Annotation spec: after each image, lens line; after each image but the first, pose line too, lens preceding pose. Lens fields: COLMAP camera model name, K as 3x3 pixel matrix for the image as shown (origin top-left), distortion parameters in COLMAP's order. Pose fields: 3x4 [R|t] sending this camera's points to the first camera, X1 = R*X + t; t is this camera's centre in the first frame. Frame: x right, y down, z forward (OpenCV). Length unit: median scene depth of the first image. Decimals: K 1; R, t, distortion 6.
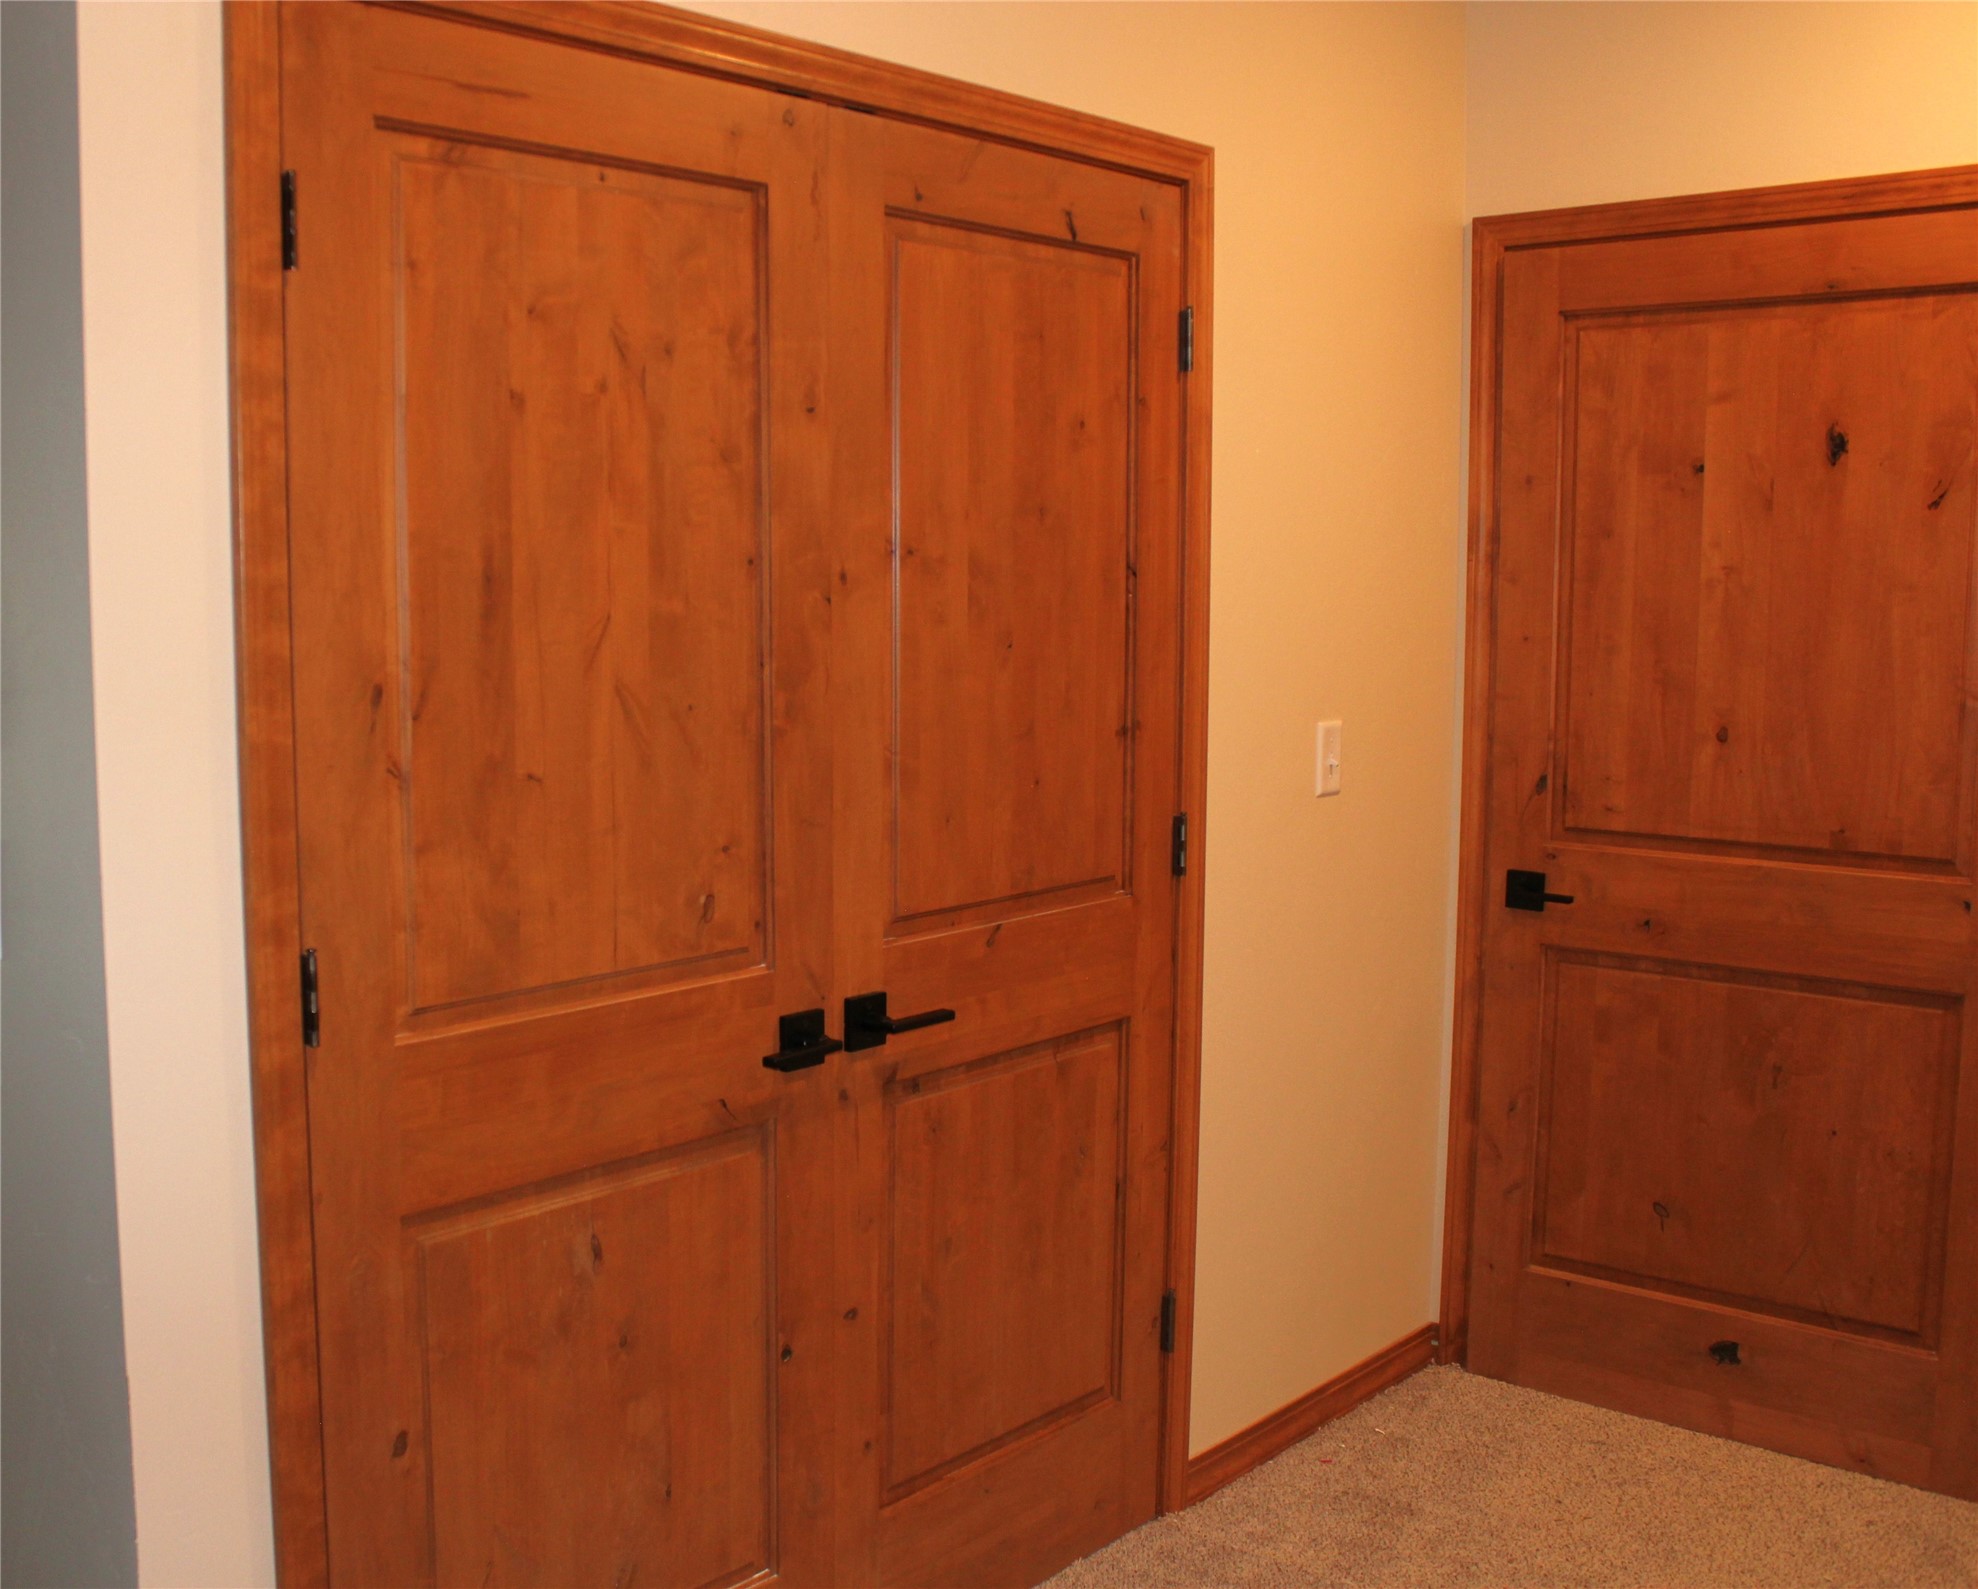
lens RADIAL K [[2032.8, 0, 854.1], [0, 2032.8, 798.1], [0, 0, 1]] dist [-0.158902, 0.159634]
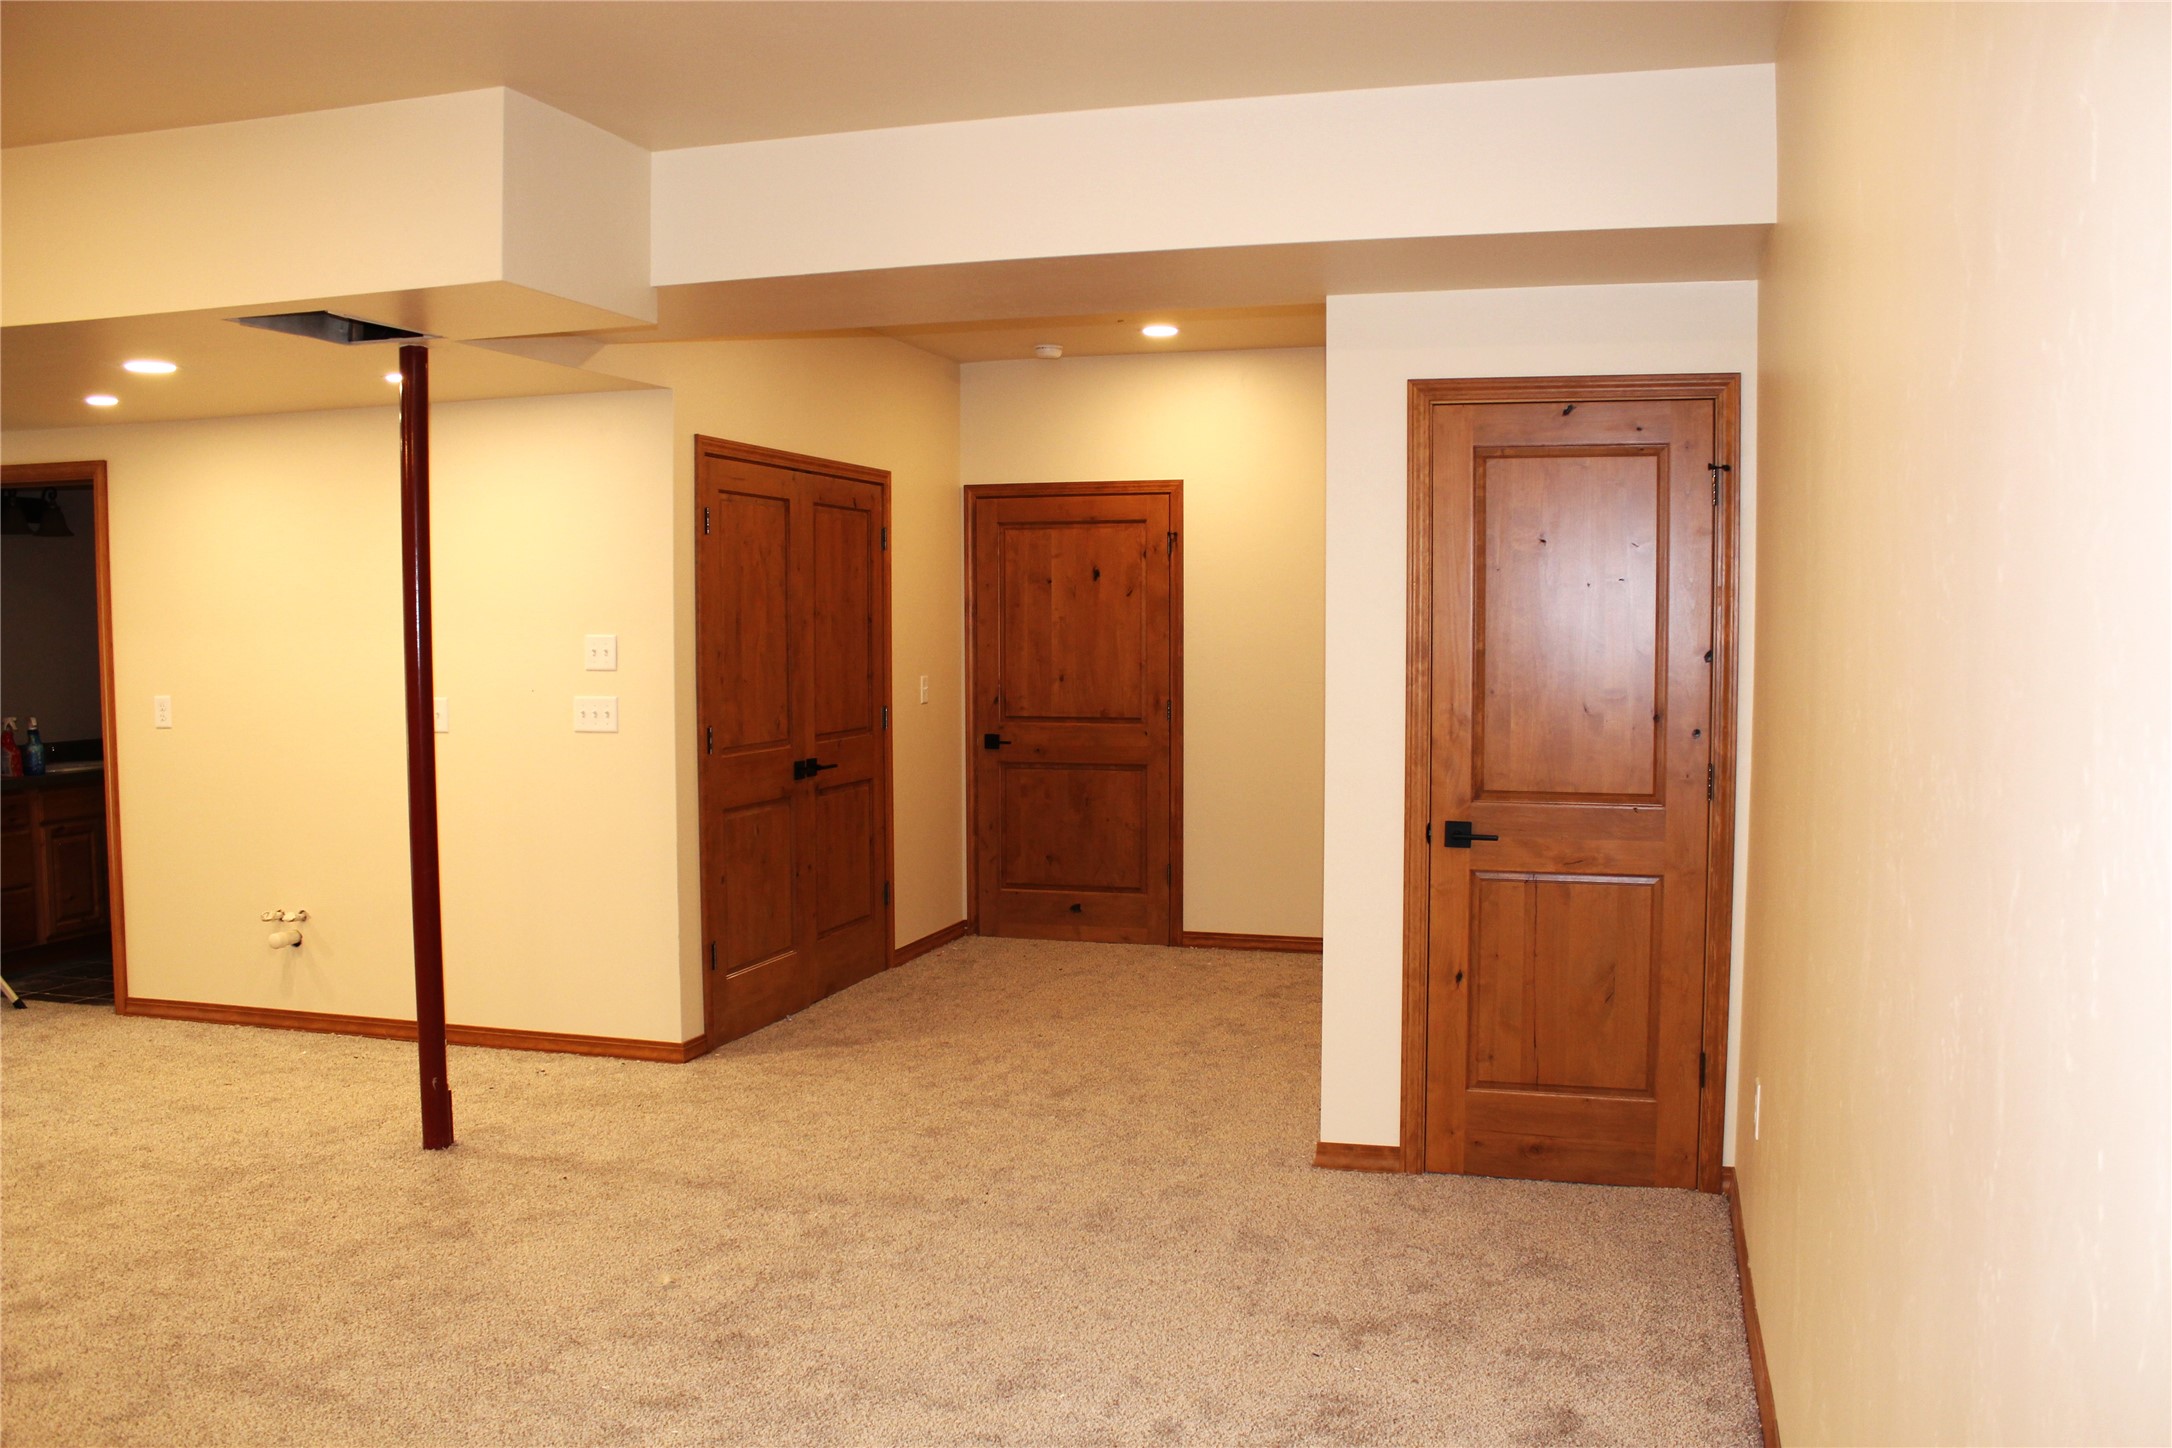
lens RADIAL K [[1810.3, 0, 1098.7], [0, 1810.3, 741.1], [0, 0, 1]] dist [-0.165951, 0.148962]
pose [[0.894398, -0.029093, 0.446325, -0.651409], [0.051393, 0.997958, -0.037937, 0.156160], [-0.444310, 0.056869, 0.894066, -1.286146]]
